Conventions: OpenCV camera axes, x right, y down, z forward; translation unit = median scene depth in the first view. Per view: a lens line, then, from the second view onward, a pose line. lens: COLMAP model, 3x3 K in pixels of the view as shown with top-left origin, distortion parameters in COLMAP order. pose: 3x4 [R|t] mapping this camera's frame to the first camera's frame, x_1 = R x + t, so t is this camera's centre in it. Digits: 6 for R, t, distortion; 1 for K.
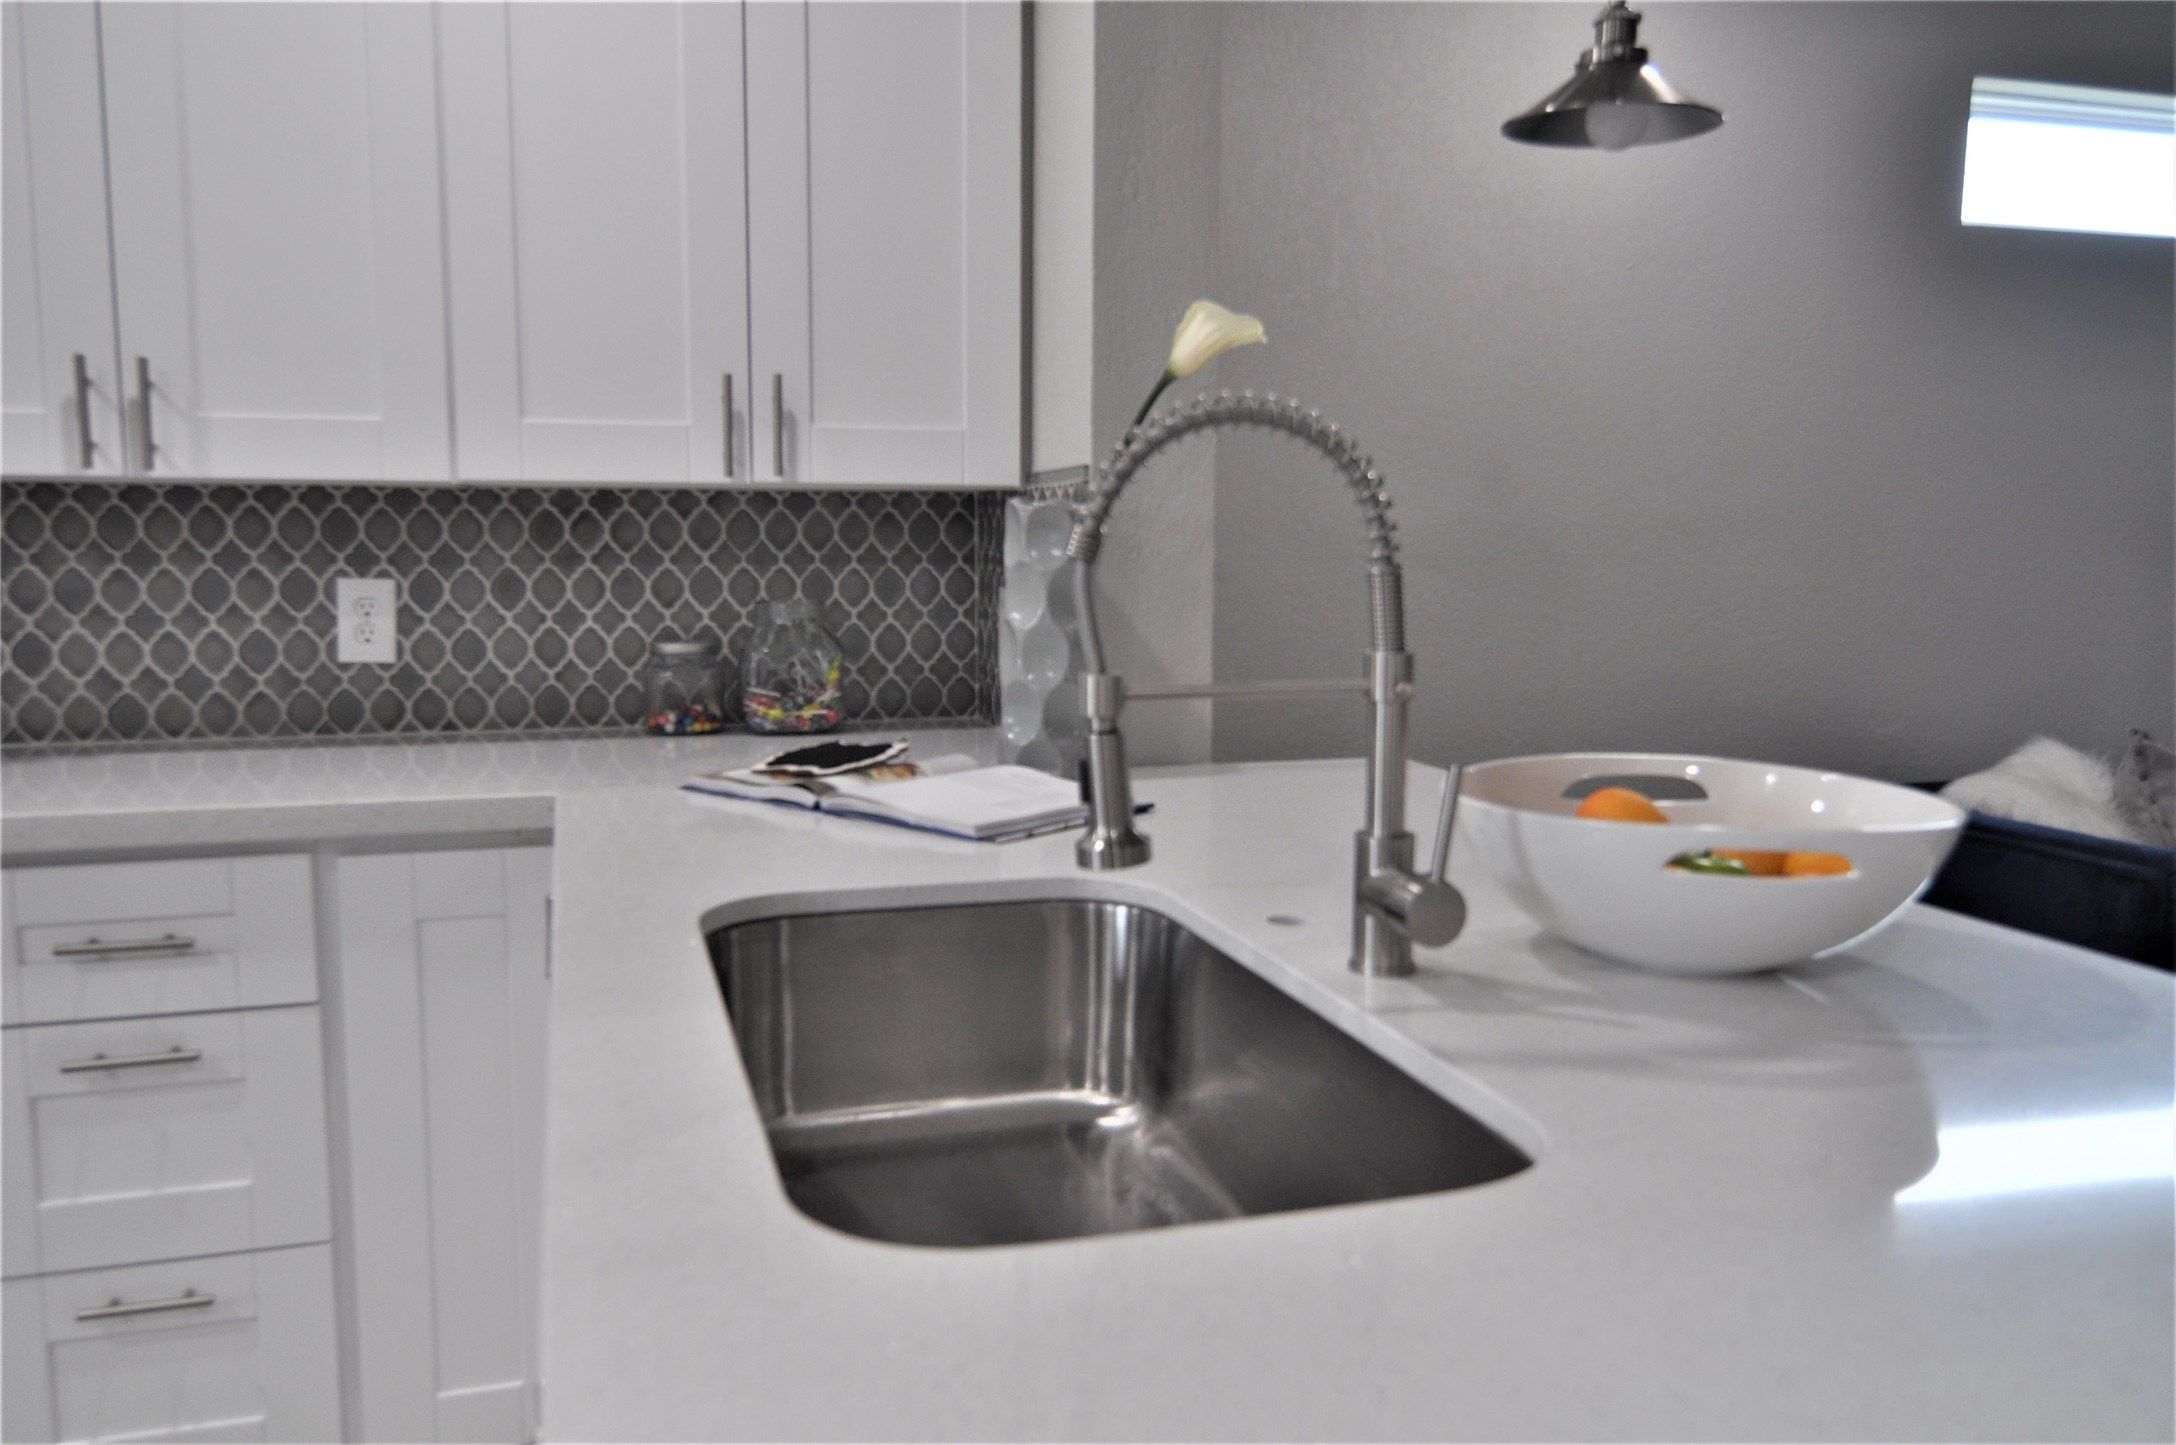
lens RADIAL K [[1637.7, 0, 1088.0], [0, 1637.7, 722.5], [0, 0, 1]] dist [-0.004199, -0.010534]
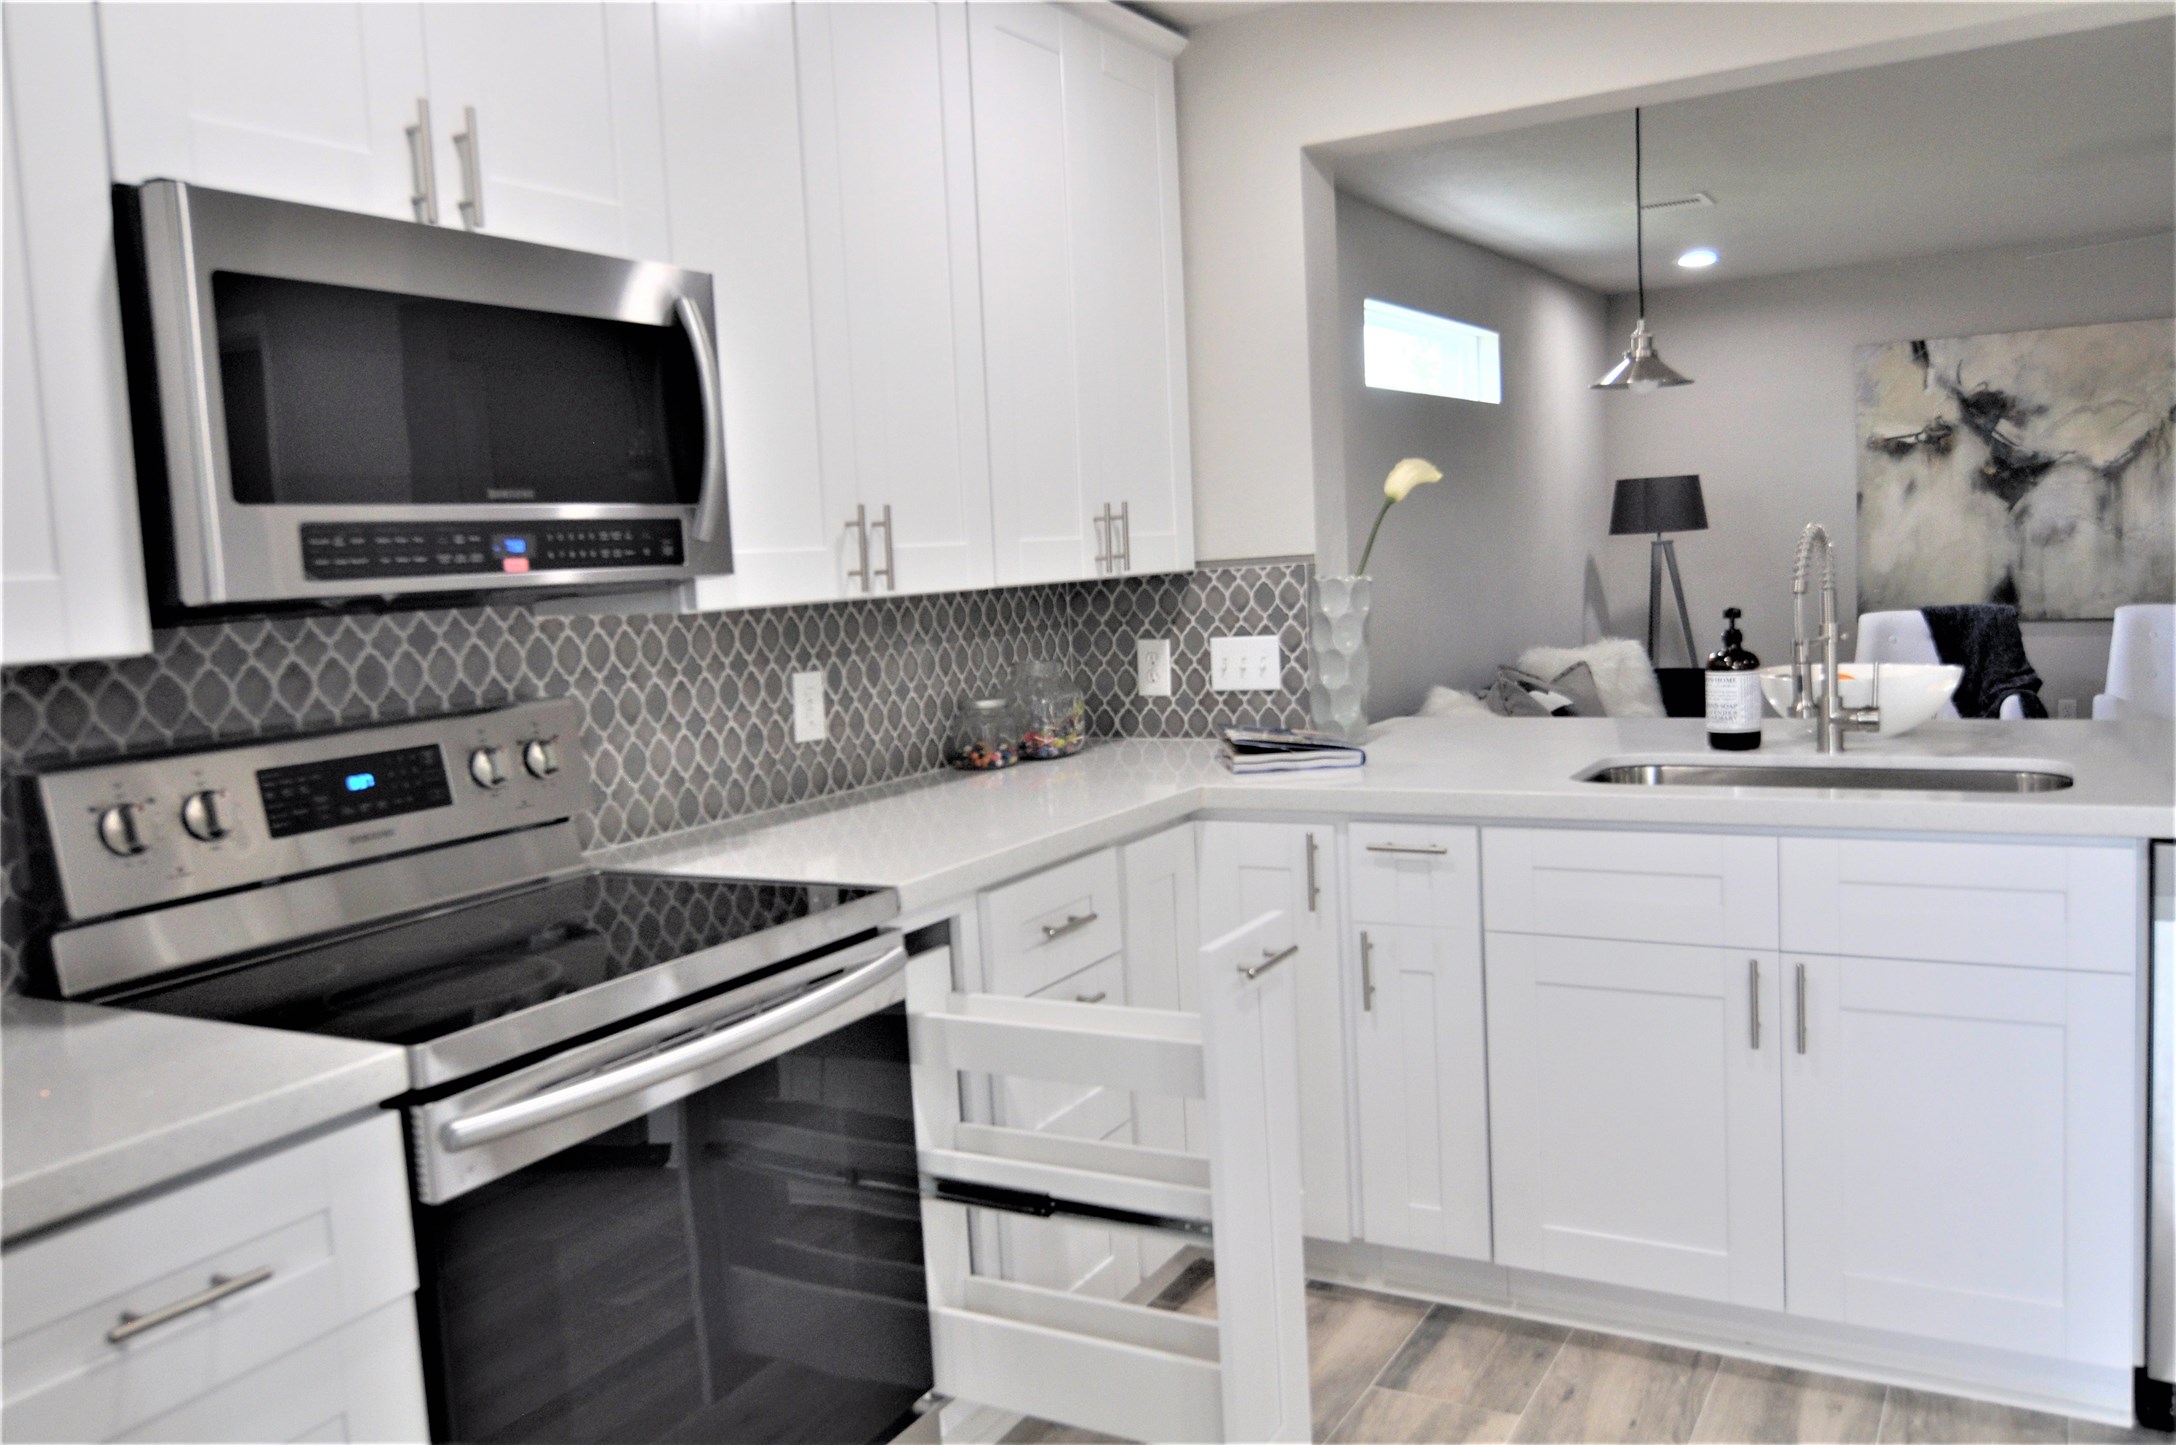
lens RADIAL K [[1679.0, 0, 1097.4], [0, 1679.0, 719.3], [0, 0, 1]] dist [-0.001593, -0.001457]
pose [[0.733401, -0.111604, 0.670572, -1.139110], [0.136079, 0.990568, 0.016032, -0.043945], [-0.666037, 0.079493, 0.741671, -0.076804]]
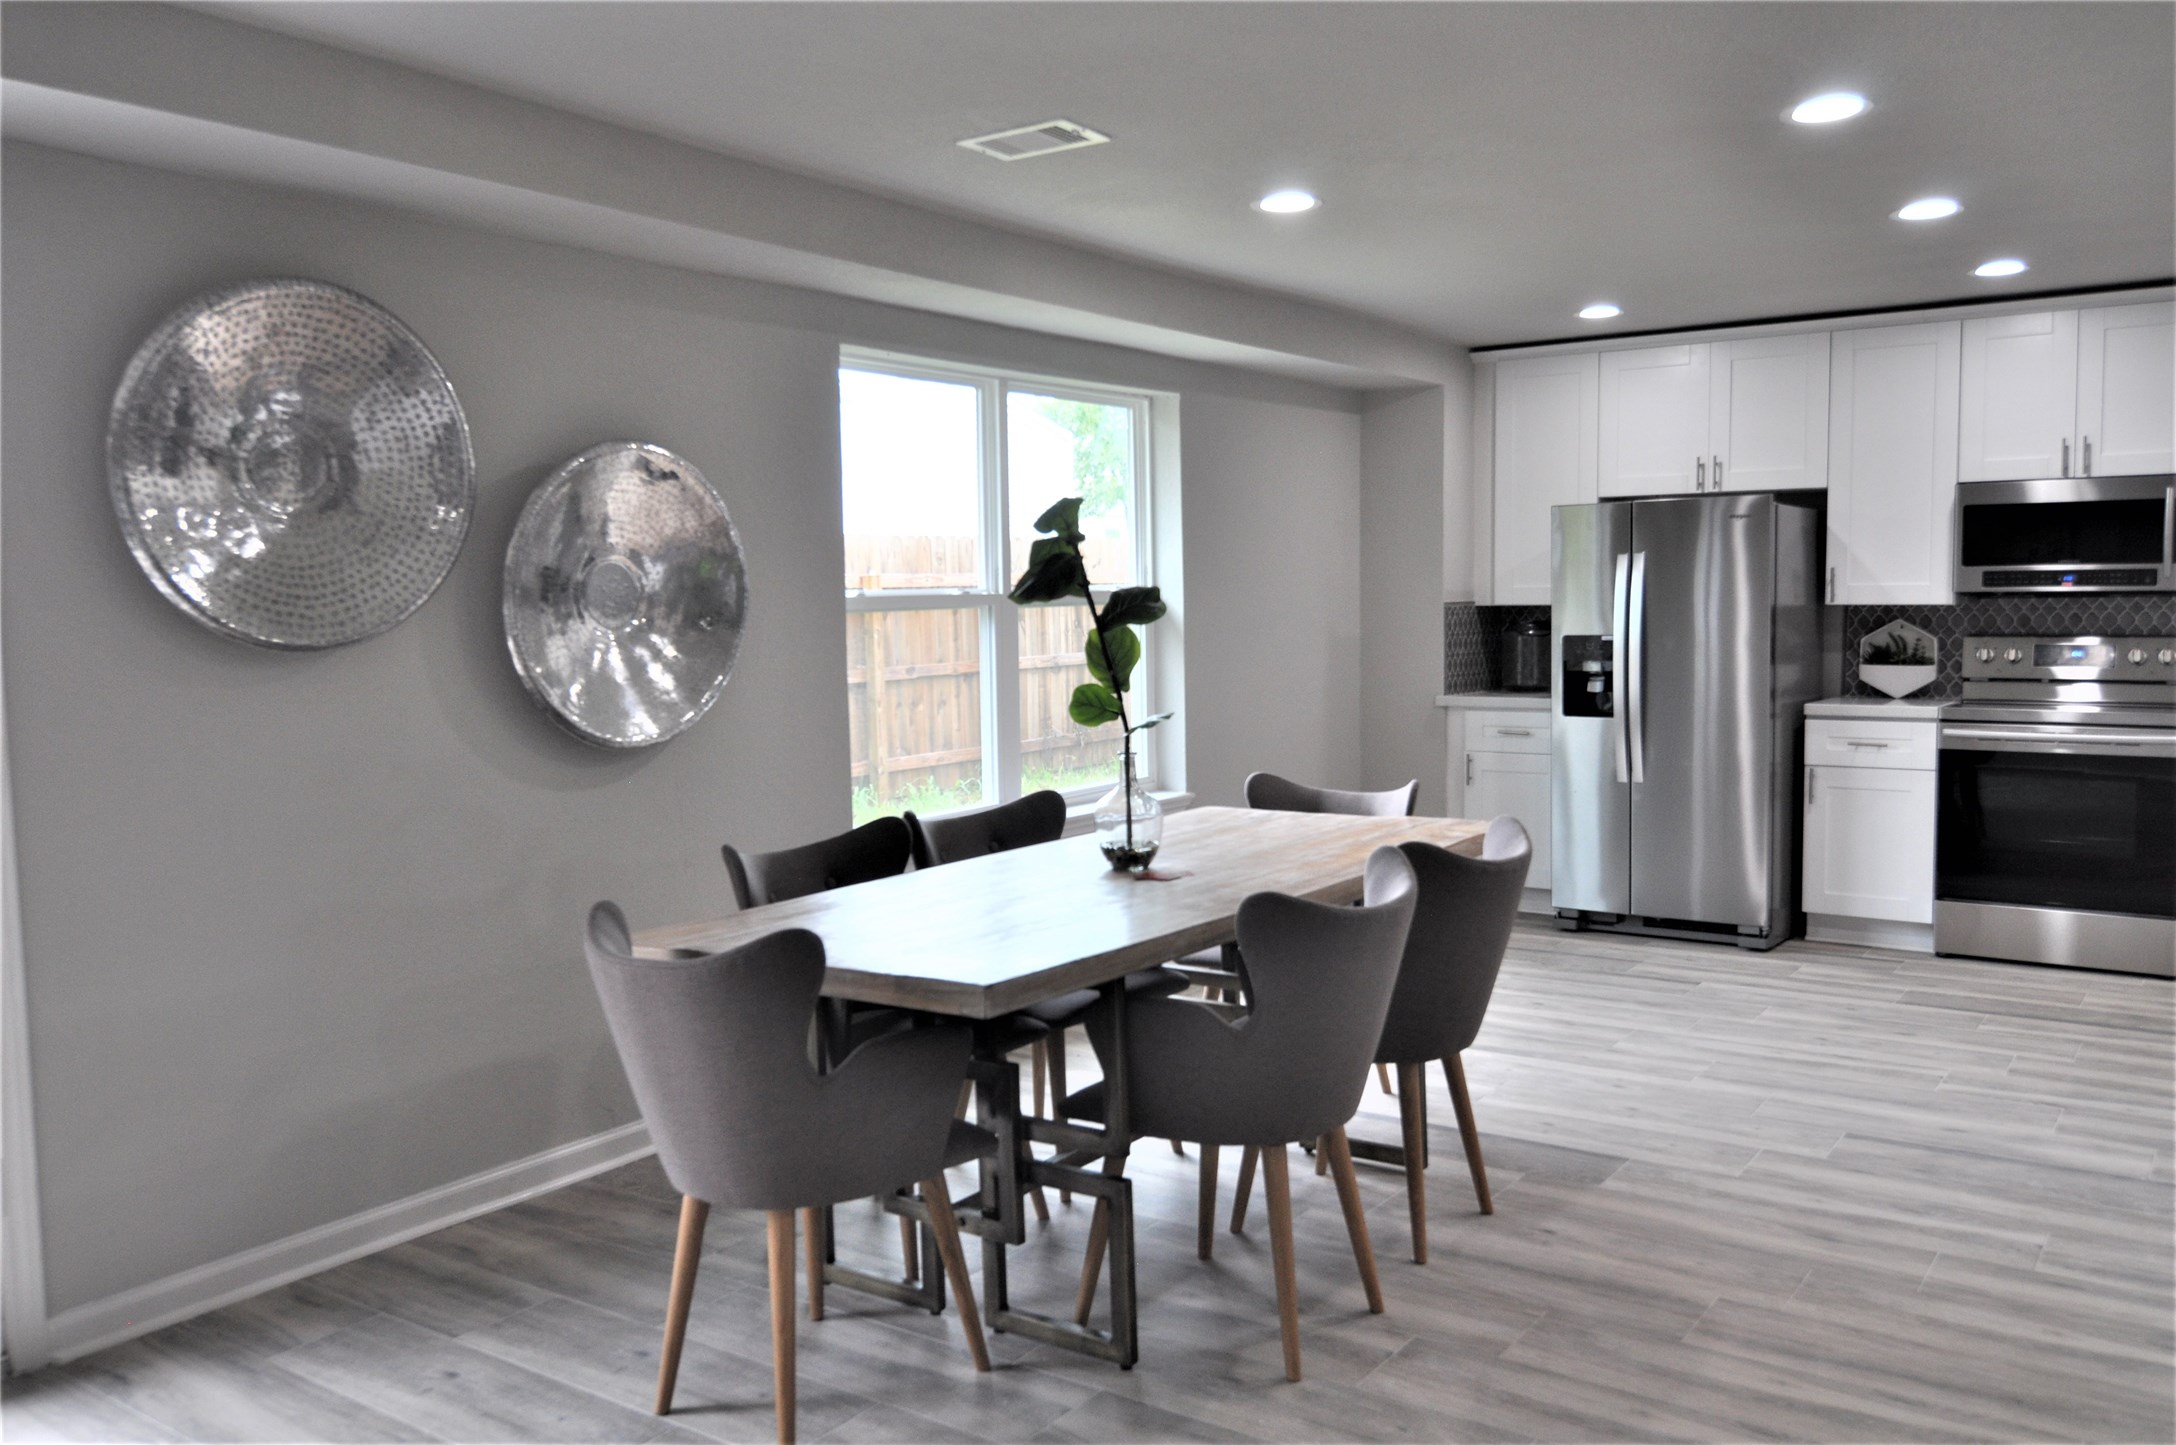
lens RADIAL K [[1679.0, 0, 1097.4], [0, 1679.0, 719.3], [0, 0, 1]] dist [-0.001593, -0.001457]
pose [[0.608301, 0.042960, -0.792543, 0.314997], [-0.078959, 0.996856, -0.006568, 0.191660], [0.789770, 0.066574, 0.609780, -1.971024]]
